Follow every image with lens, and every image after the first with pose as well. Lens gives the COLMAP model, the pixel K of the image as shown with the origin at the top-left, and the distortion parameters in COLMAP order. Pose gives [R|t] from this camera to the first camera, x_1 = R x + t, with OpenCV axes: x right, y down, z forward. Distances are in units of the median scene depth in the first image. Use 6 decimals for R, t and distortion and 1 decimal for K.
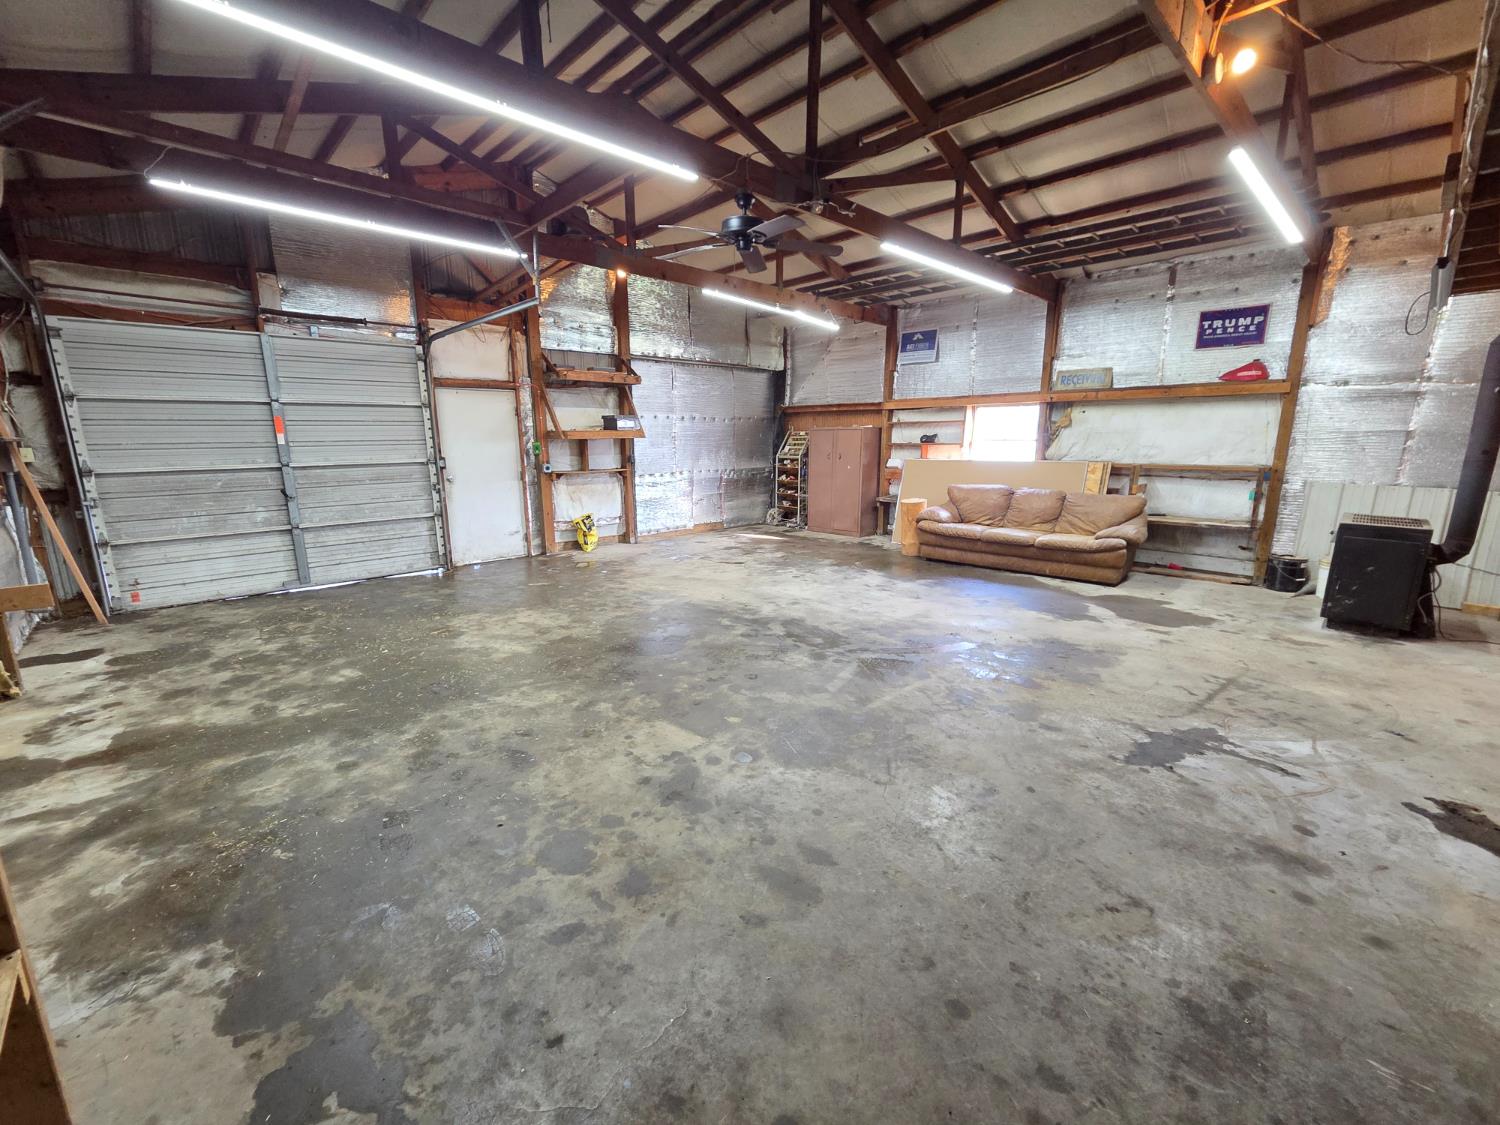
lens RADIAL K [[613.3, 0, 745.5], [0, 613.3, 565.6], [0, 0, 1]] dist [0.003126, 0.000847]
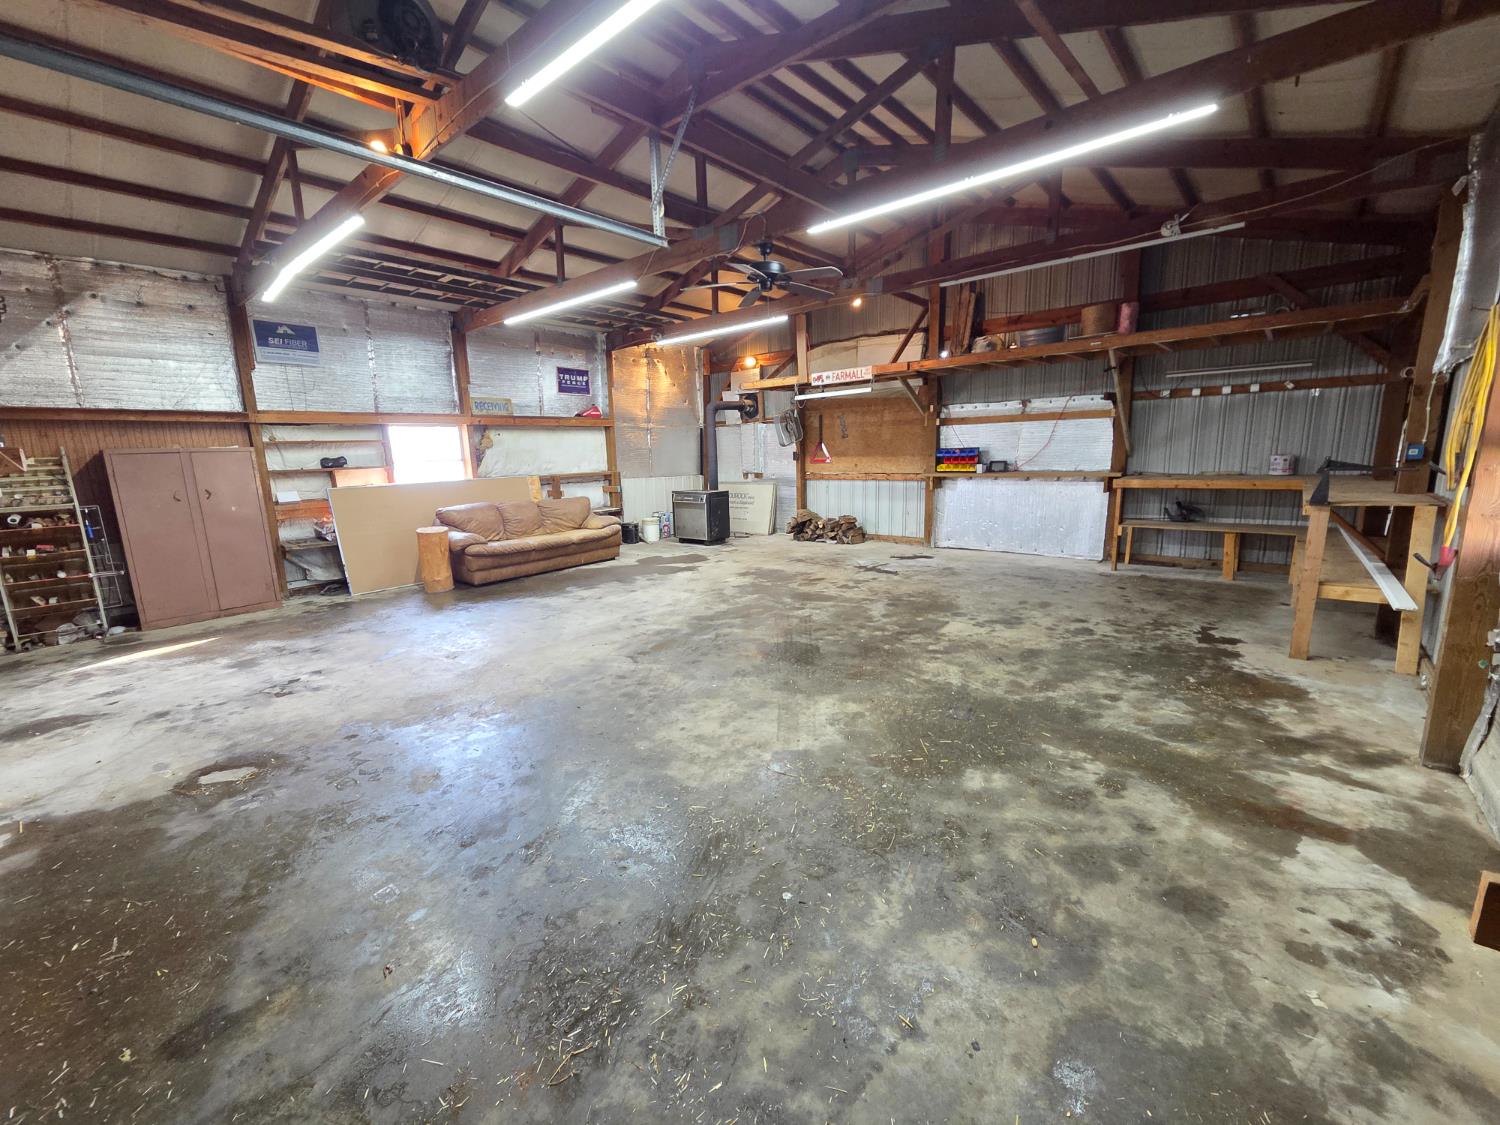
lens RADIAL K [[613.3, 0, 746.5], [0, 613.3, 562.3], [0, 0, 1]] dist [0.003126, 0.000847]
pose [[-0.093387, -0.176963, 0.979777, -1.397881], [0.232681, 0.952948, 0.194295, -0.280658], [-0.968059, 0.246120, -0.047817, 1.363498]]
